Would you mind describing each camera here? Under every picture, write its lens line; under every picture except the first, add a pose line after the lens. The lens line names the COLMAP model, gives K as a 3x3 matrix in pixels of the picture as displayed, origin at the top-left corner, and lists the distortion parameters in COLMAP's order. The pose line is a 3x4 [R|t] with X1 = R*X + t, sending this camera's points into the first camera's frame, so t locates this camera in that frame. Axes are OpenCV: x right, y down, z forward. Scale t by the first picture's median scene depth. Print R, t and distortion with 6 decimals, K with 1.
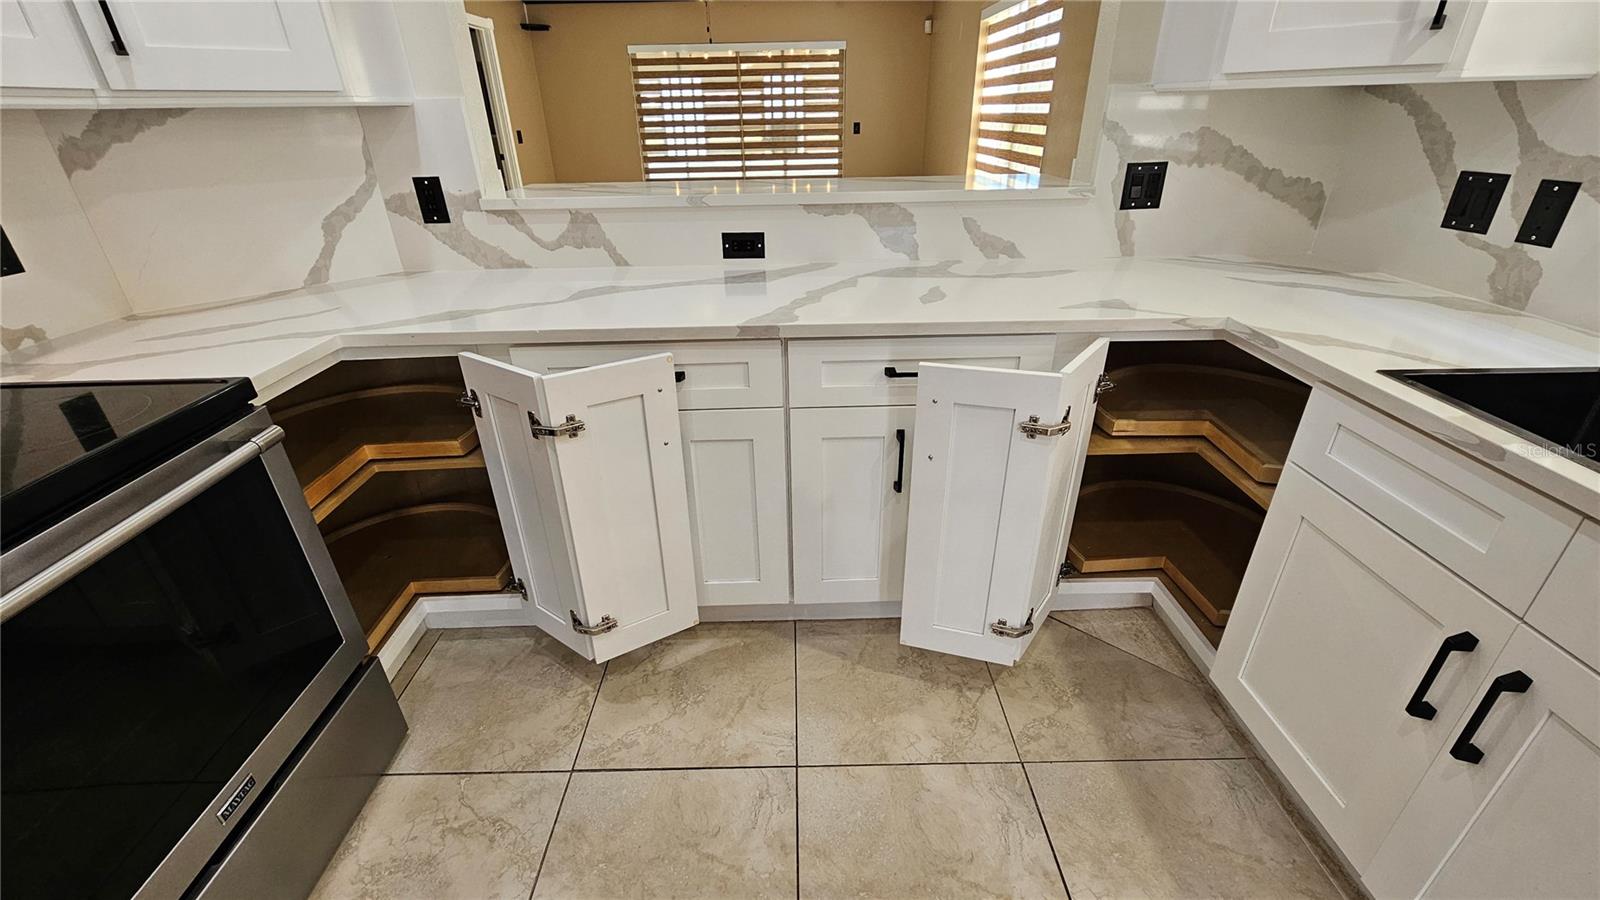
lens RADIAL K [[654.9, 0, 796.7], [0, 654.9, 444.4], [0, 0, 1]] dist [-0.000035, 0.000198]
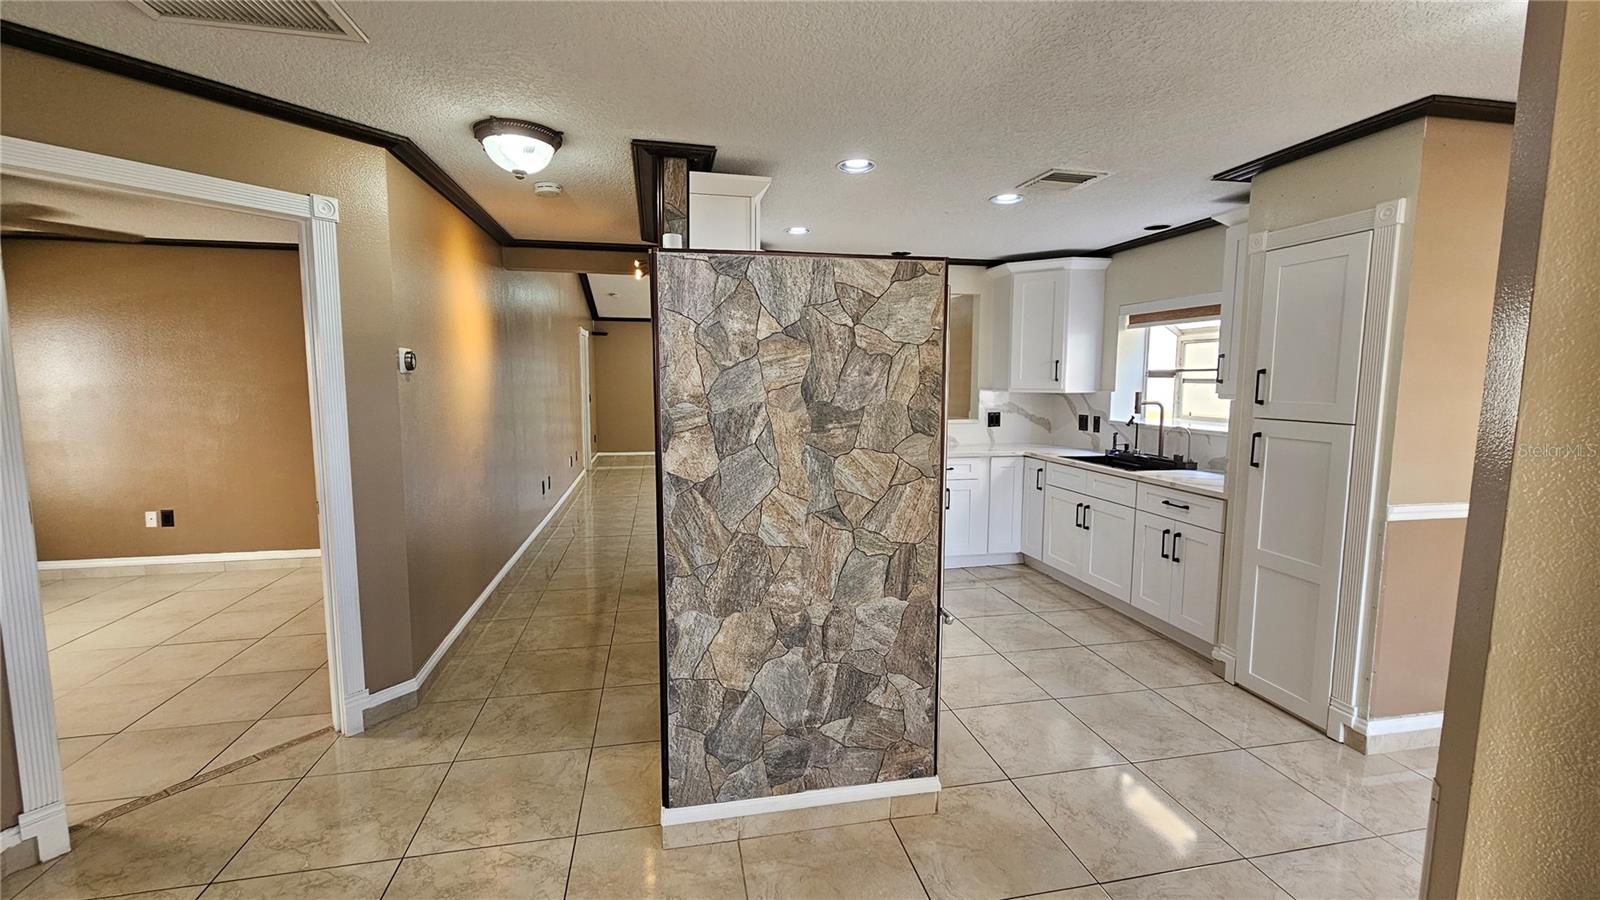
lens RADIAL K [[654.9, 0, 796.7], [0, 654.9, 444.4], [0, 0, 1]] dist [-0.000035, 0.000198]
pose [[0.981224, 0.001953, 0.192861, -0.304019], [0.068145, 0.931945, -0.356139, 0.233353], [-0.180432, 0.362594, 0.914314, -0.499131]]
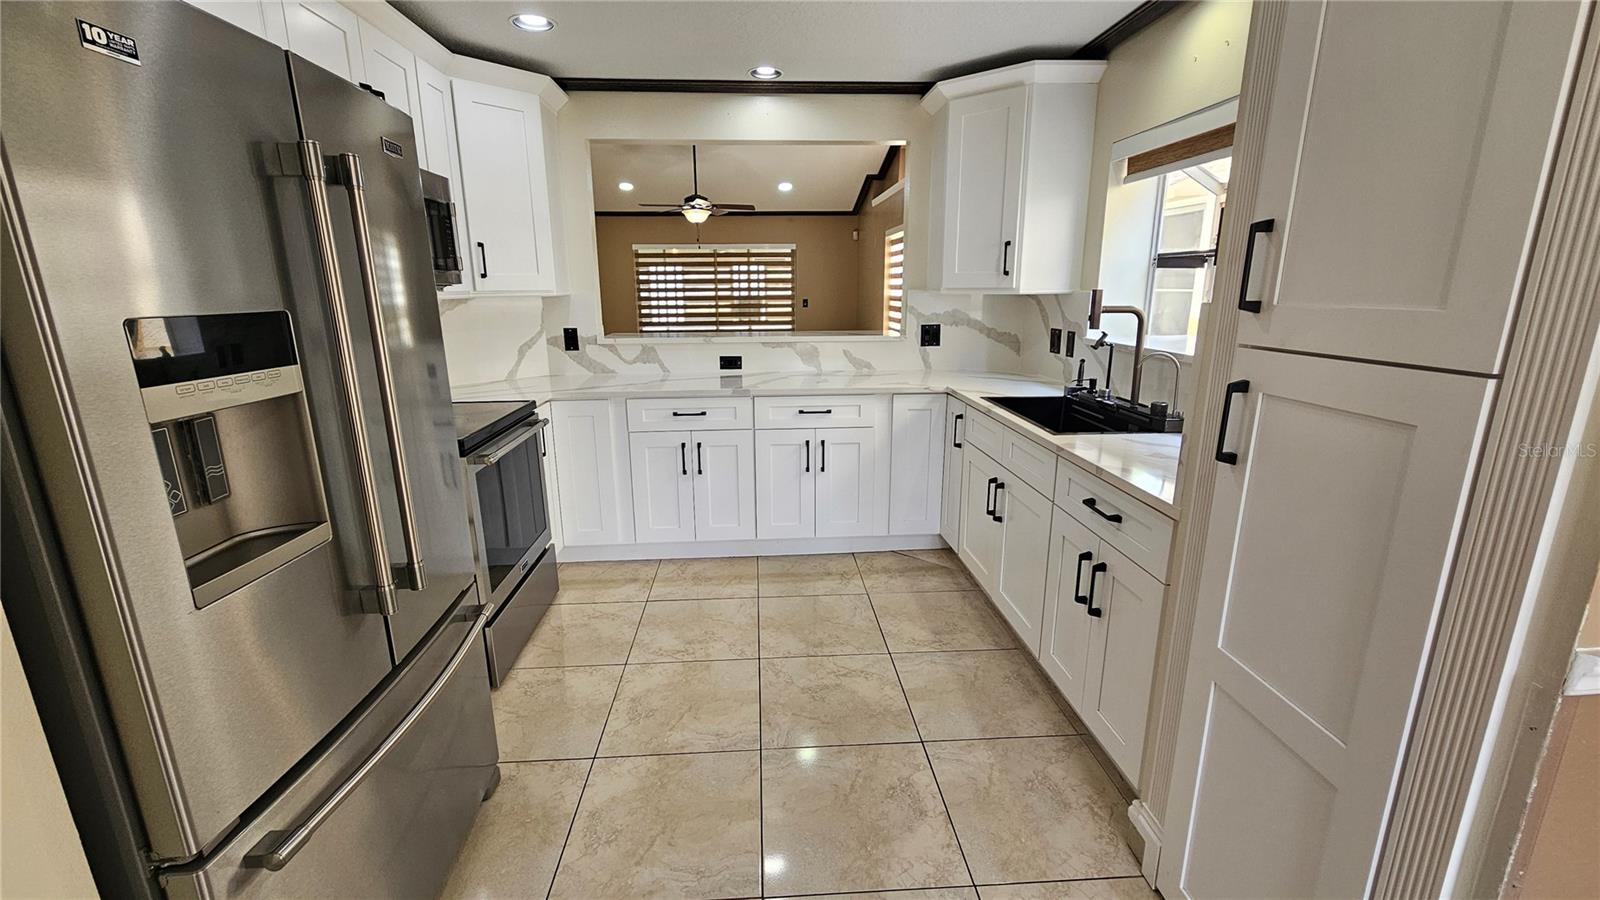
lens RADIAL K [[656.9, 0, 794.6], [0, 656.9, 444.8], [0, 0, 1]] dist [0.001037, 0.000379]
pose [[0.998594, -0.000596, 0.053000, 0.001313], [0.012854, 0.972813, -0.231233, 0.131334], [-0.051421, 0.231589, 0.971454, -0.287470]]
